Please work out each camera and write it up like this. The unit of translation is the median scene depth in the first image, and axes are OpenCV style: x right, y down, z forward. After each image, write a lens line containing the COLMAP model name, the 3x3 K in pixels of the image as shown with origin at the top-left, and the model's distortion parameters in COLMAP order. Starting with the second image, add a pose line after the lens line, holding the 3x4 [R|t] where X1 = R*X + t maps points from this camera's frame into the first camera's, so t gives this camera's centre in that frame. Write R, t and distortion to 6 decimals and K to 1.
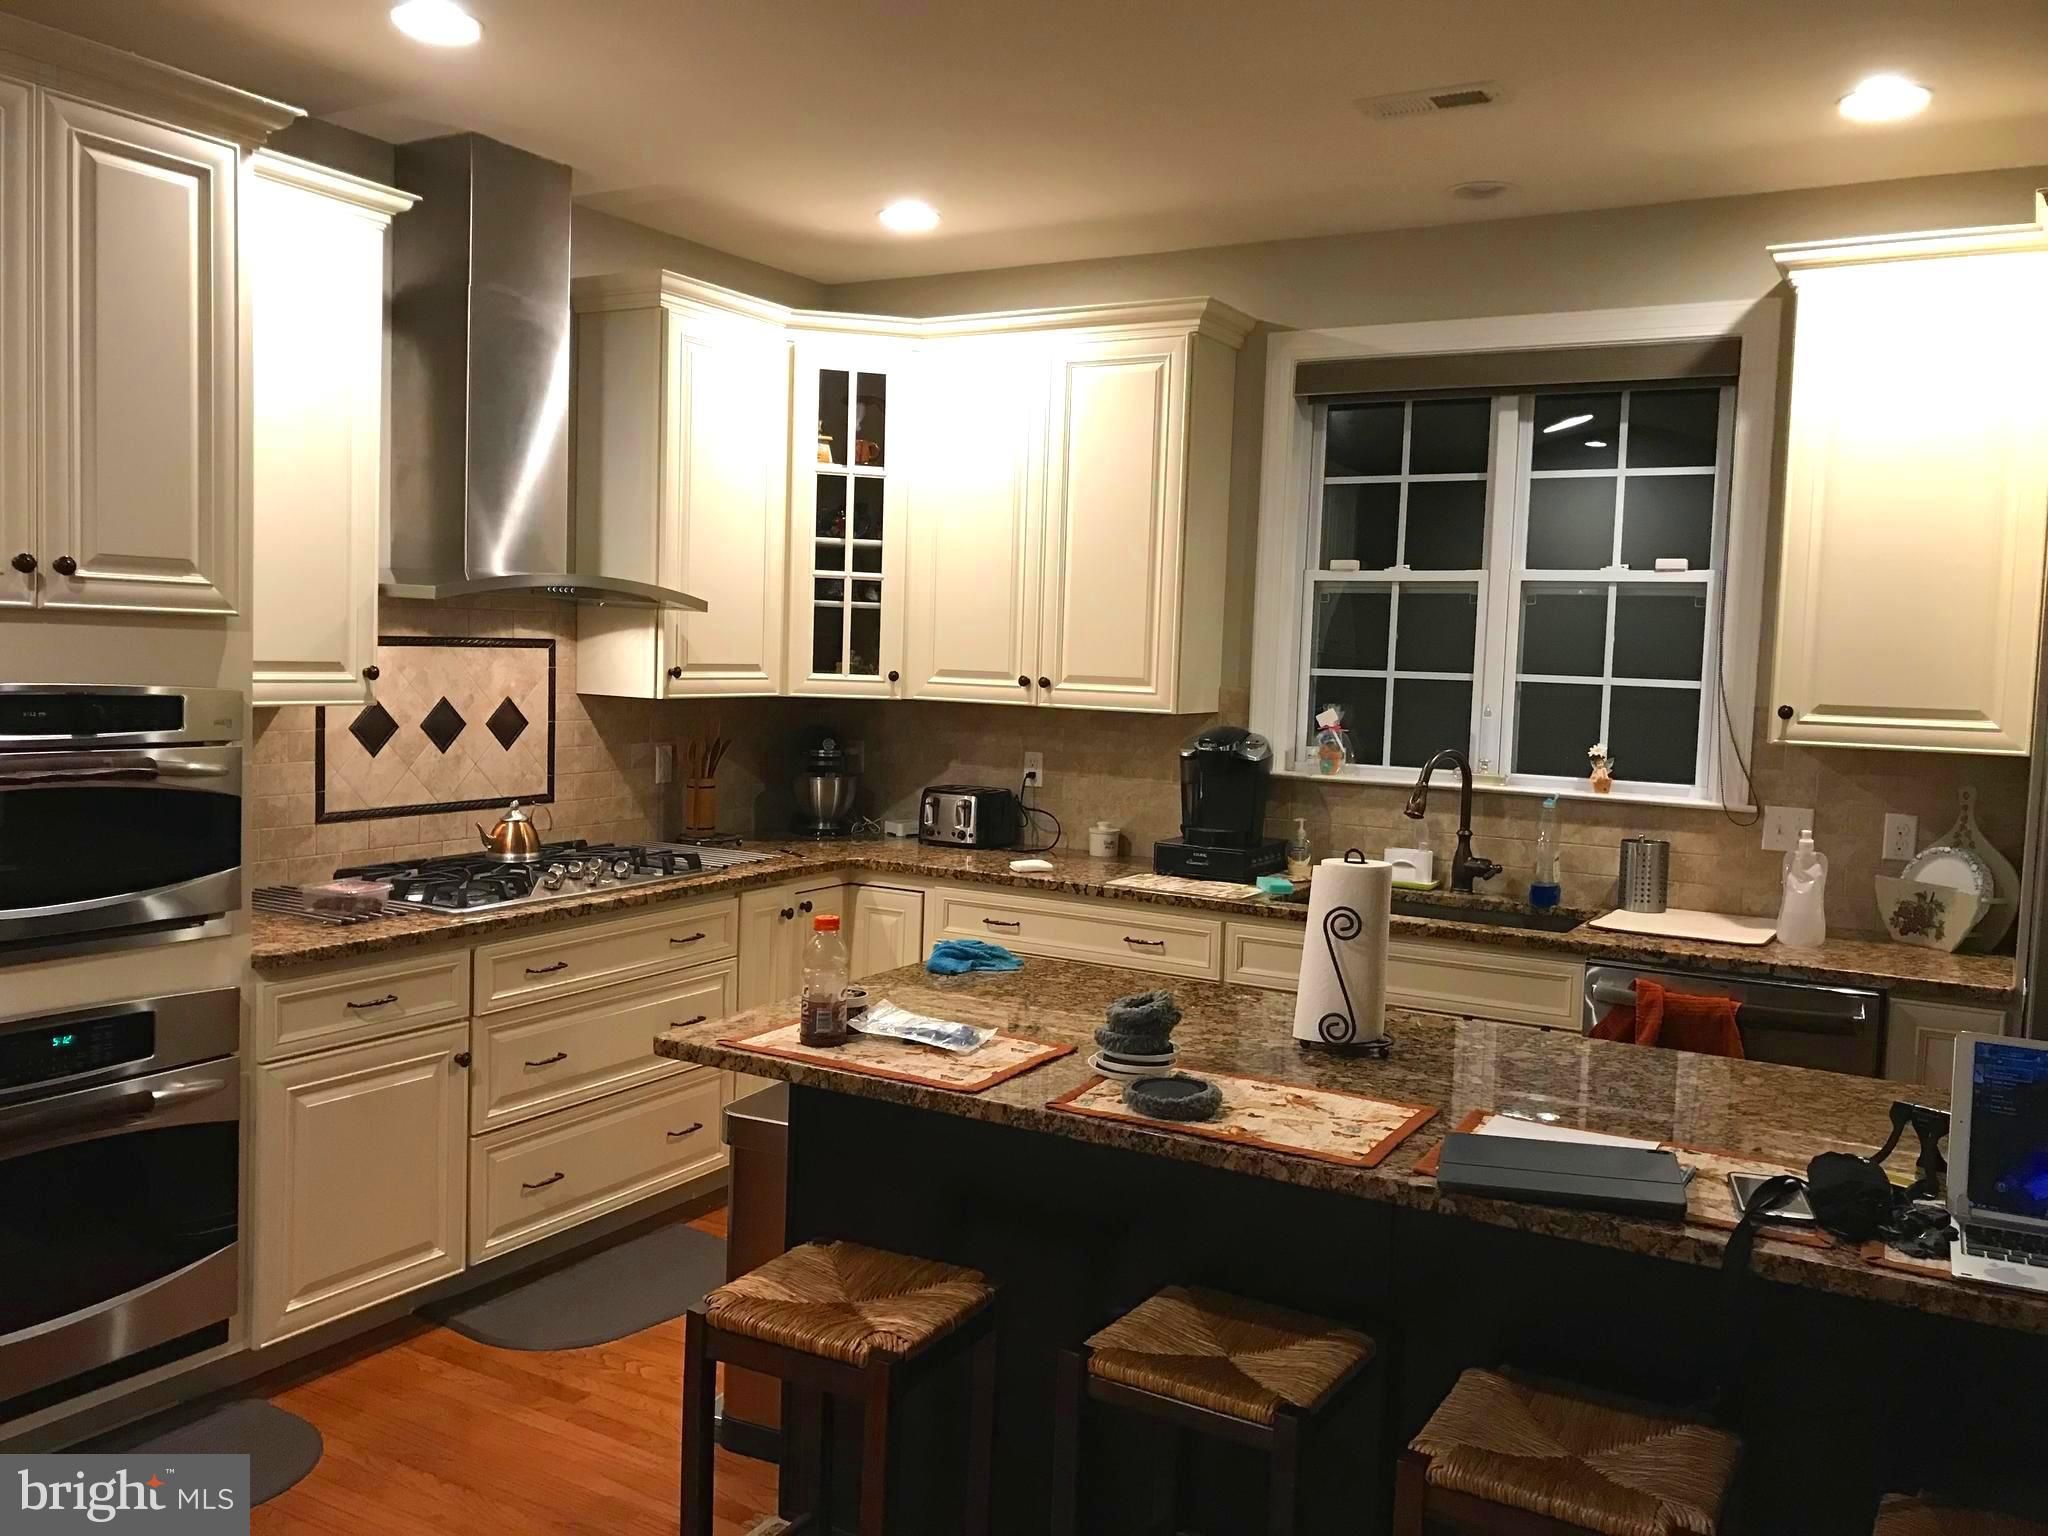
lens RADIAL K [[1690.4, 0, 1021.8], [0, 1690.4, 765.1], [0, 0, 1]] dist [0.039972, -0.002393]
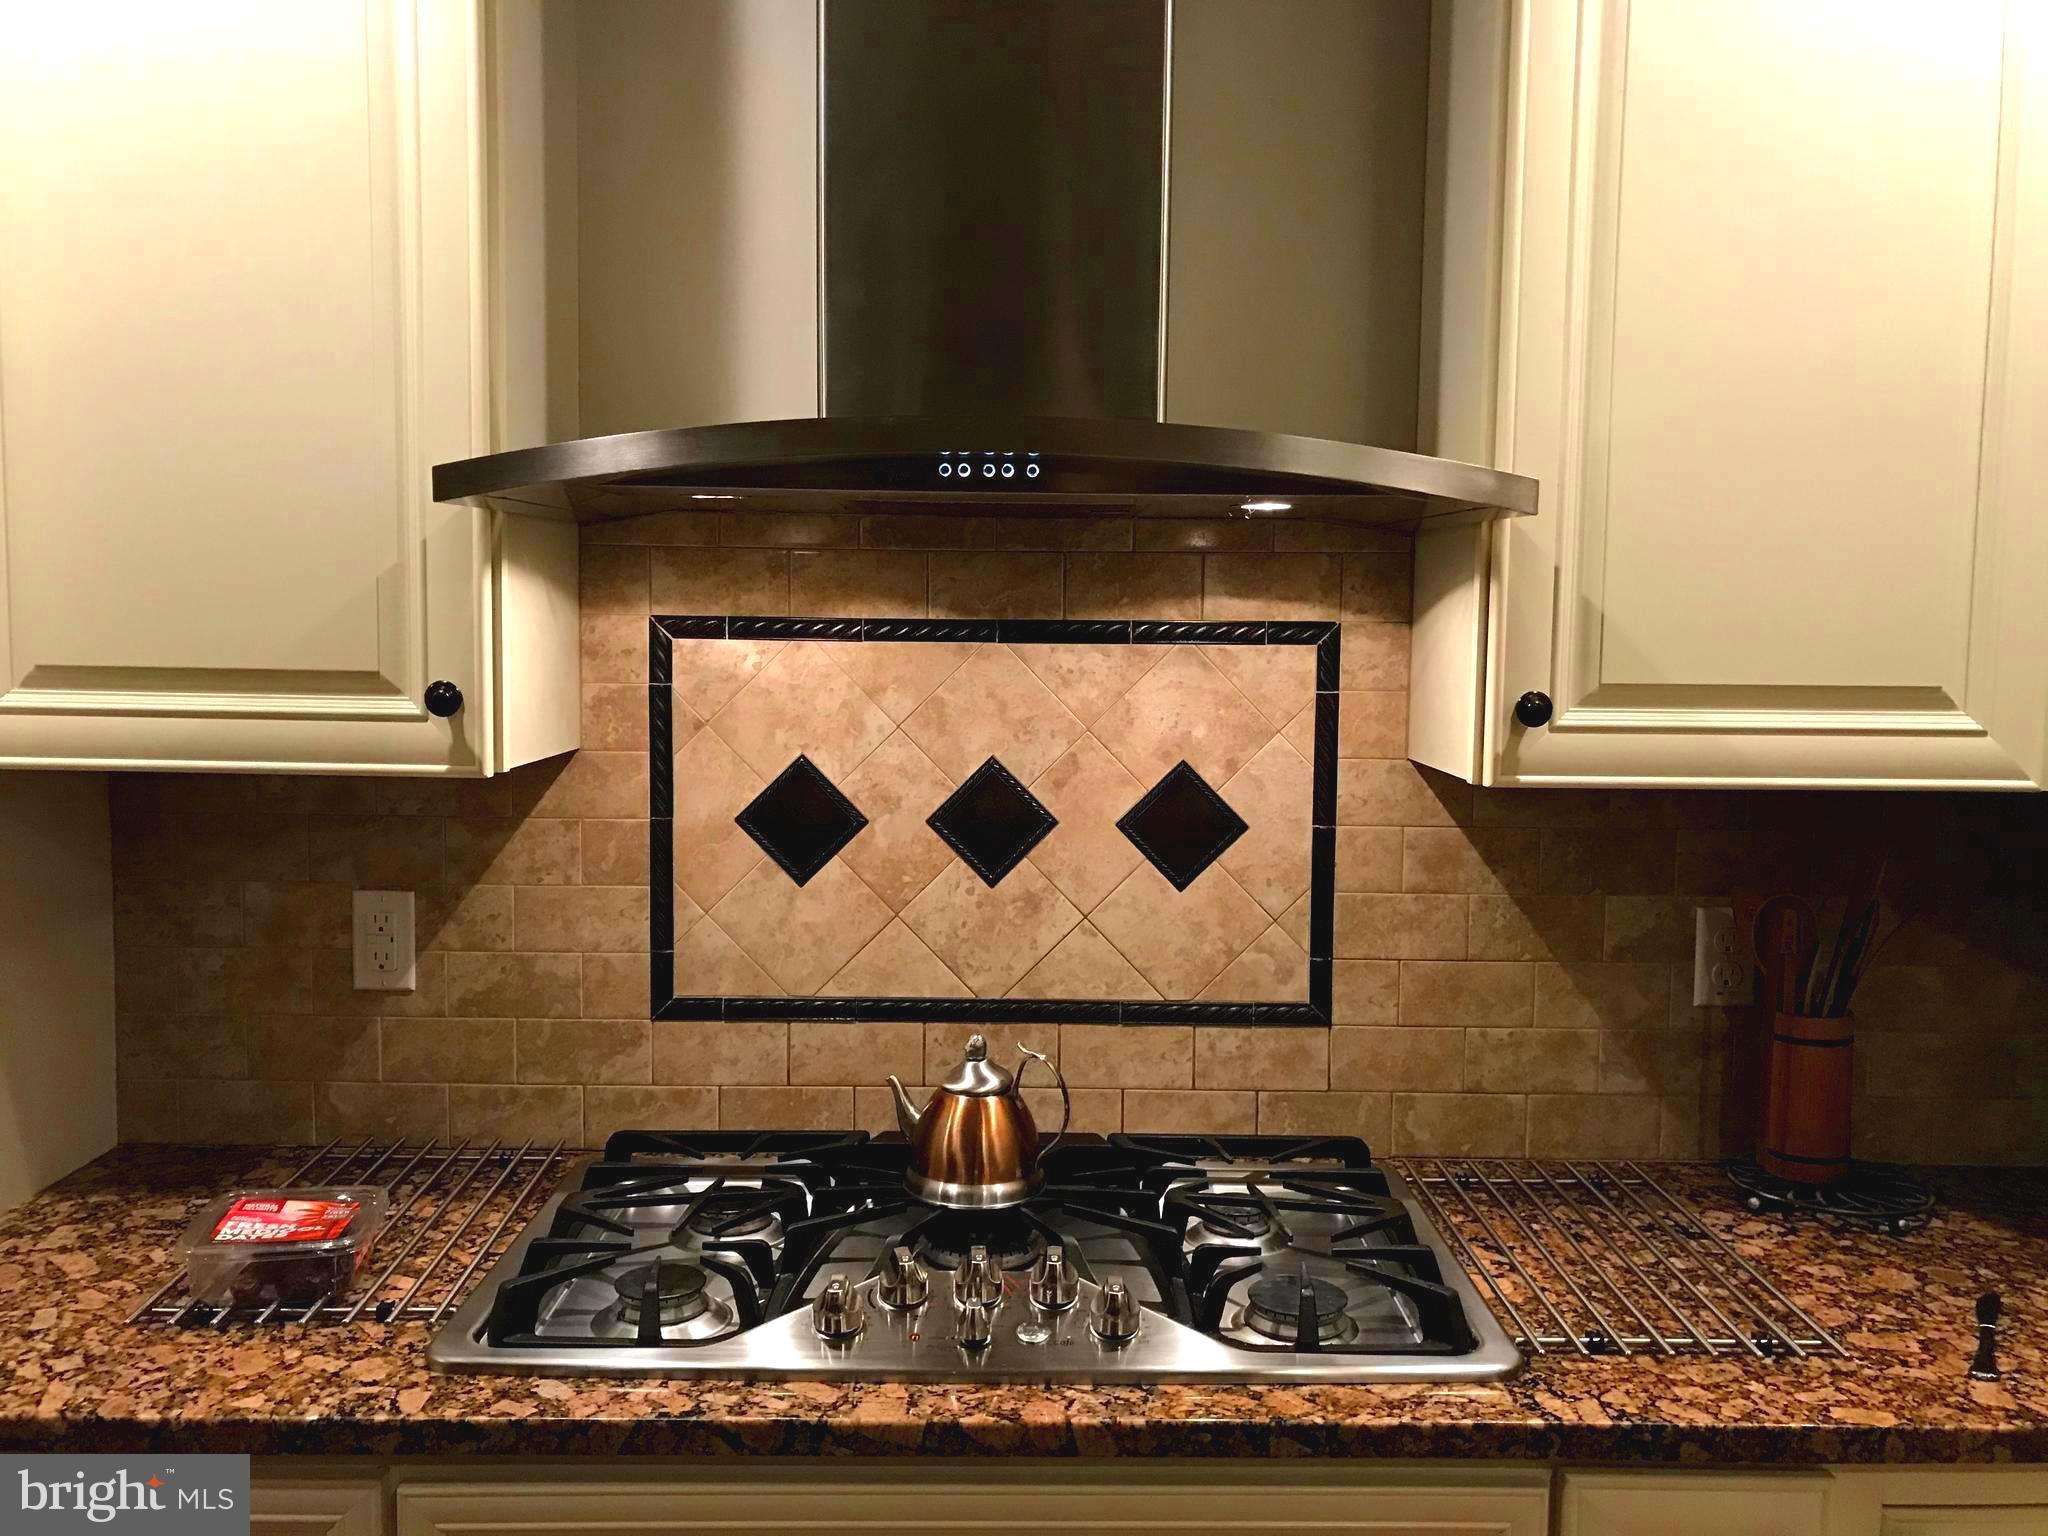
lens RADIAL K [[1690.4, 0, 1024.8], [0, 1690.4, 758.0], [0, 0, 1]] dist [0.039972, -0.002393]
pose [[0.504978, 0.041817, -0.862118, 0.034247], [-0.059397, 0.998141, 0.013624, -0.044511], [0.861086, 0.044328, 0.506524, 0.756376]]
